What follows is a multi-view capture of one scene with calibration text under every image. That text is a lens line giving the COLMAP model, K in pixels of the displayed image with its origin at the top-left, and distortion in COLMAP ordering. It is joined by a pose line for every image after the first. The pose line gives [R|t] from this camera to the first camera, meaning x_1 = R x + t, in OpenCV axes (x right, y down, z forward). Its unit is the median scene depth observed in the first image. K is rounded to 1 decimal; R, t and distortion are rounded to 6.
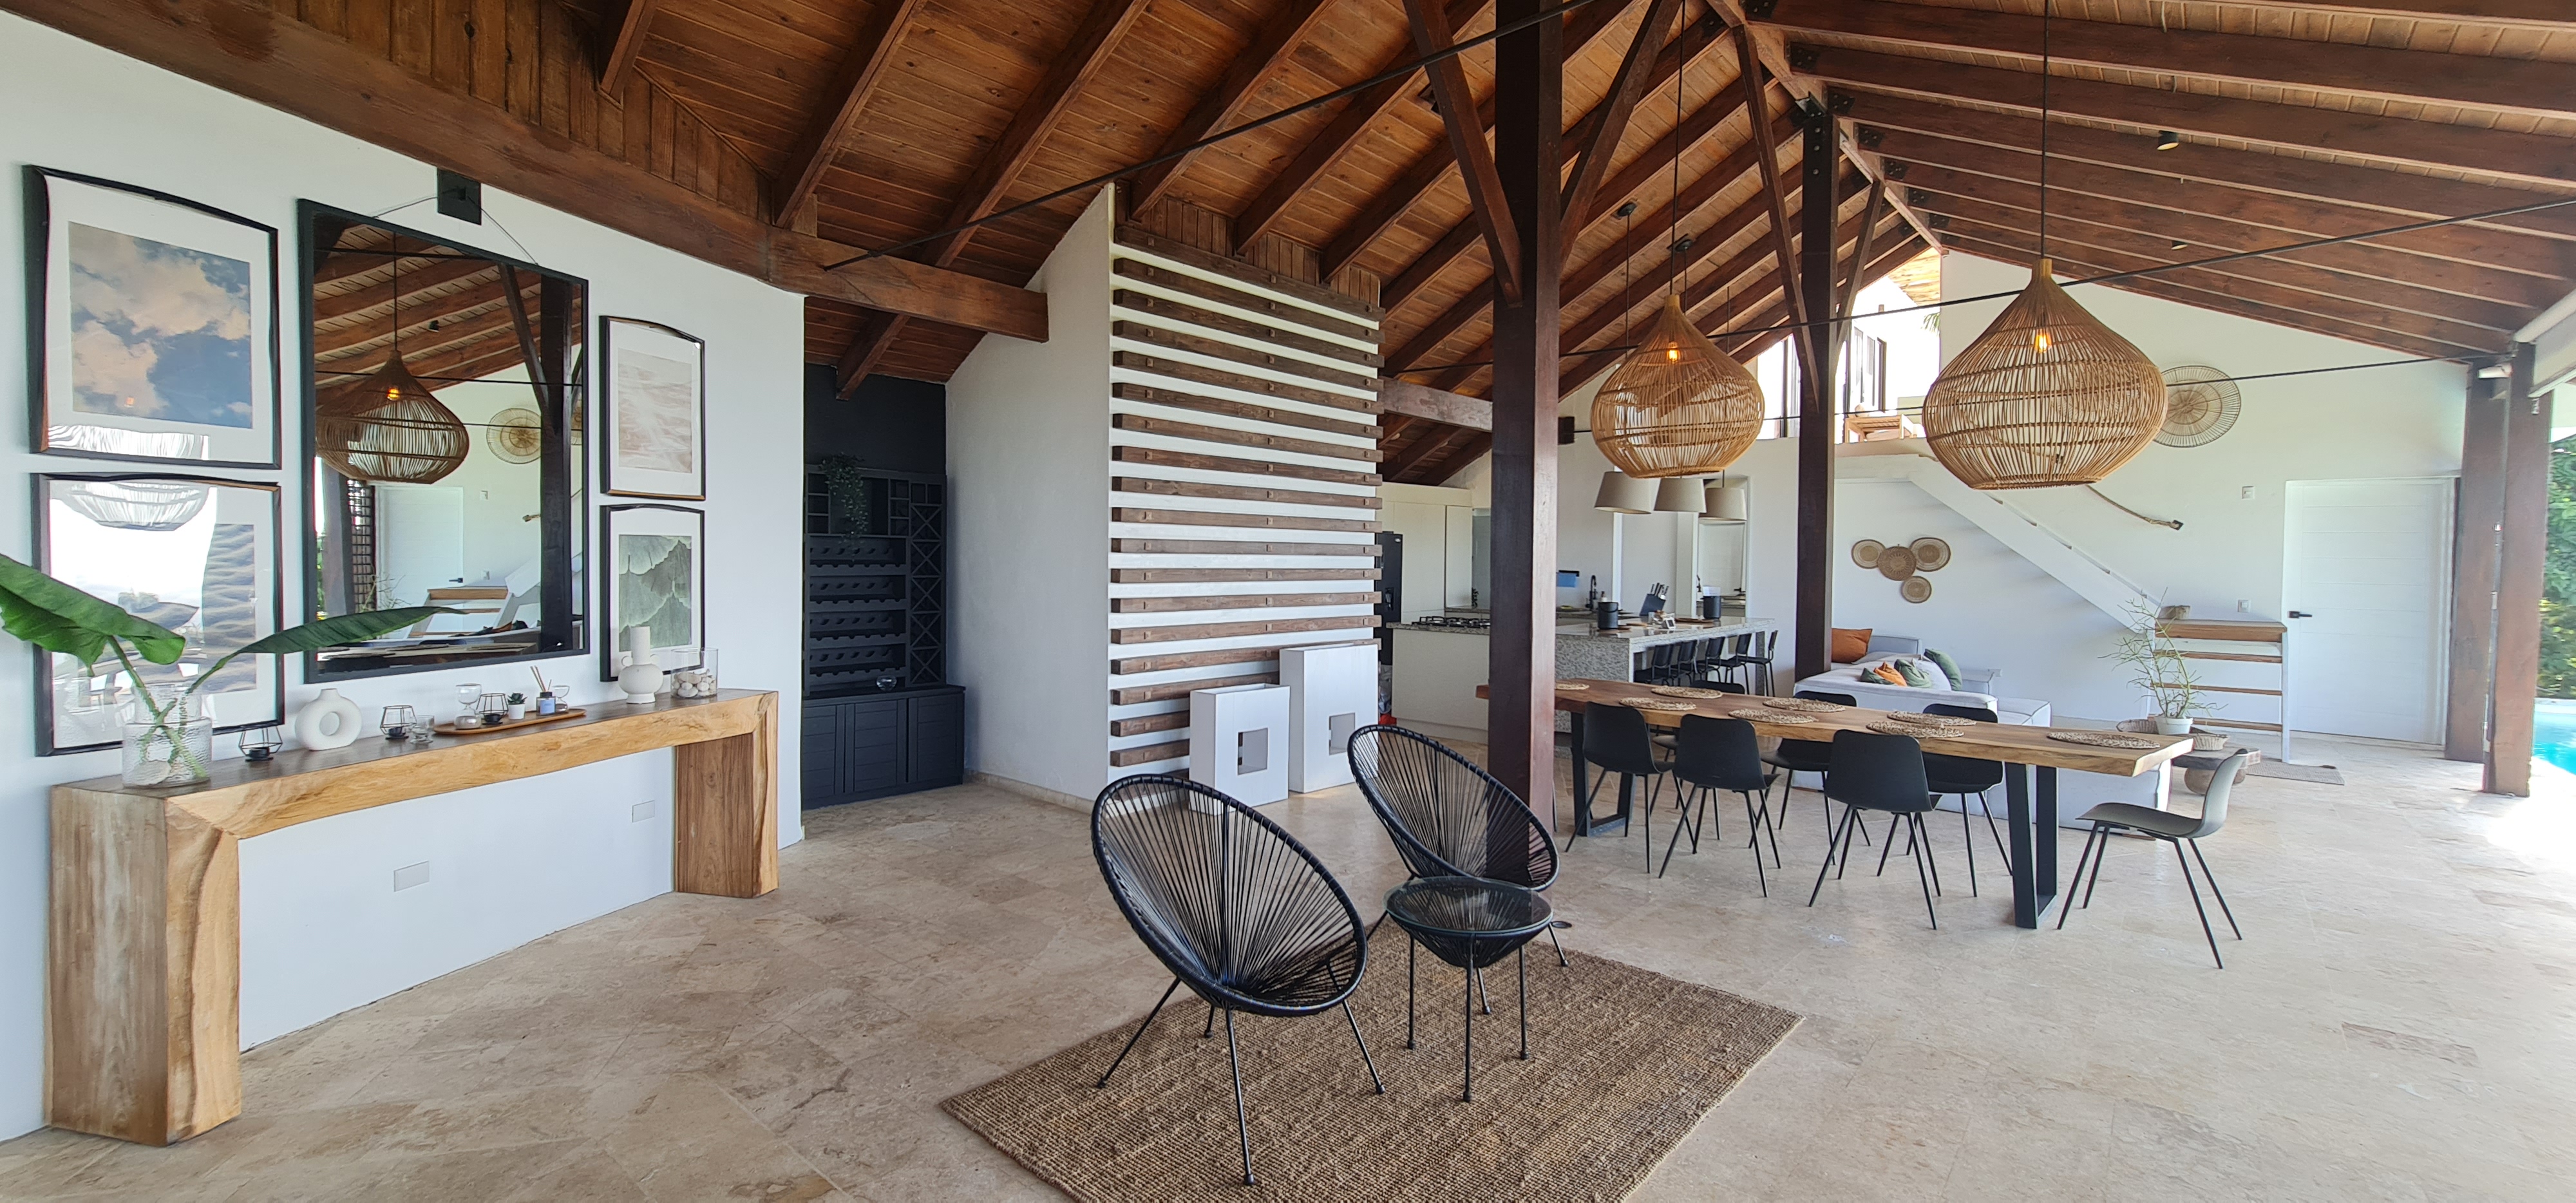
lens RADIAL K [[1054.2, 0, 1286.5], [0, 1054.2, 578.8], [0, 0, 1]] dist [-0.002090, 0.000784]
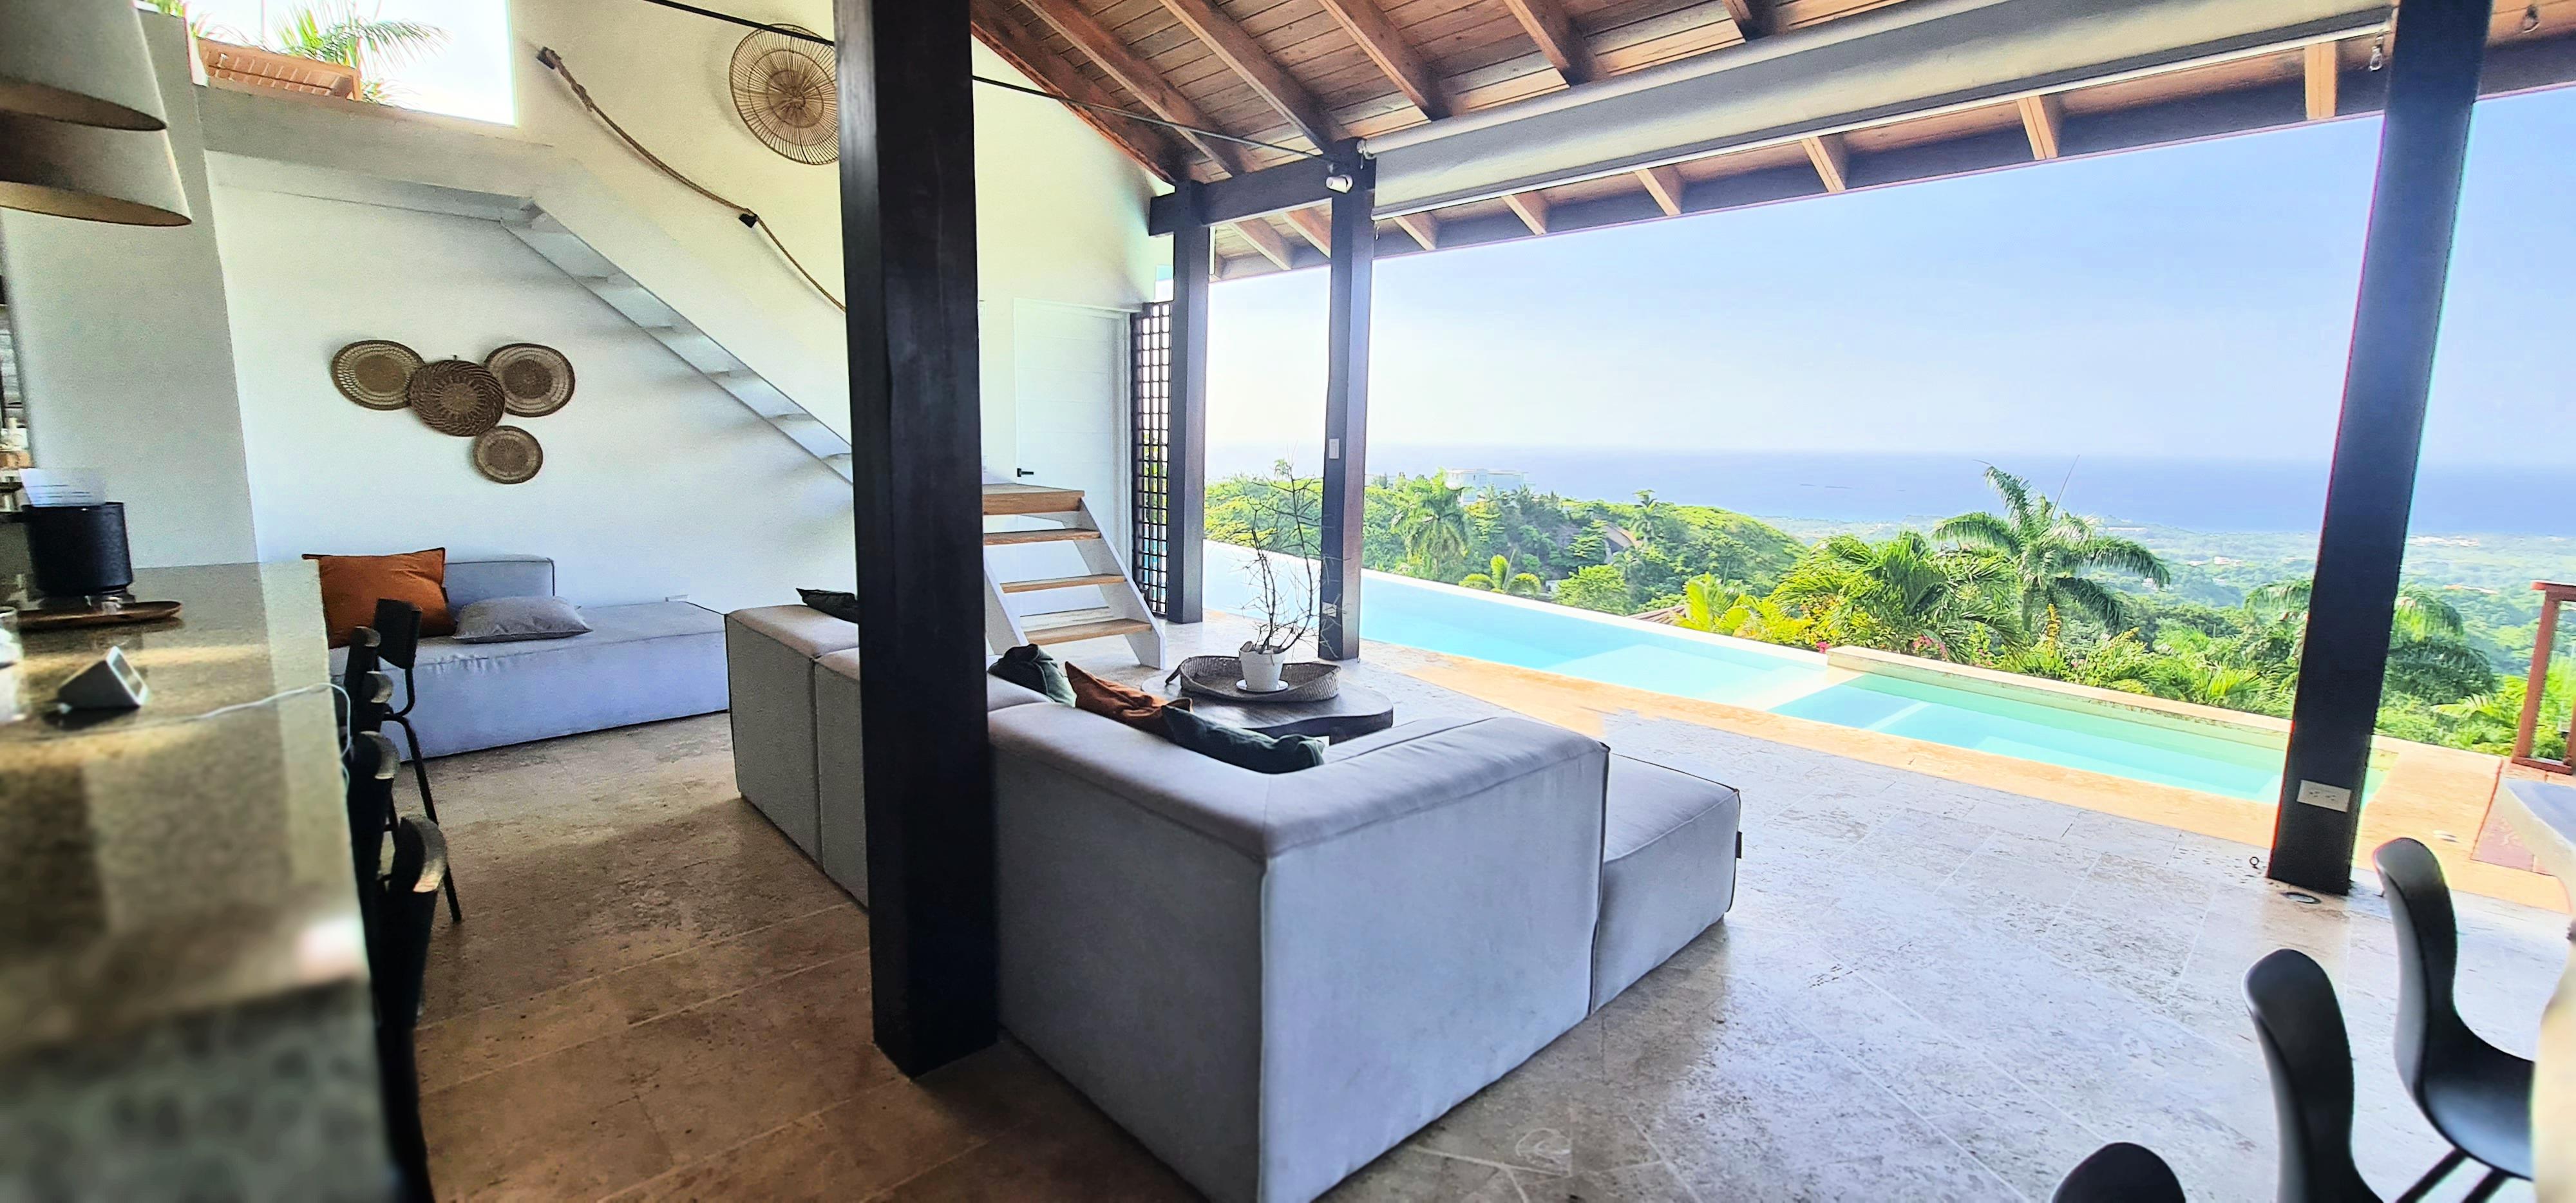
lens RADIAL K [[1054.3, 0, 1287.2], [0, 1054.3, 576.6], [0, 0, 1]] dist [-0.001686, 0.000272]
pose [[0.092635, -0.145820, 0.984965, 0.386651], [0.006907, 0.989288, 0.145811, -0.005658], [-0.995676, -0.006704, 0.092650, 1.472341]]
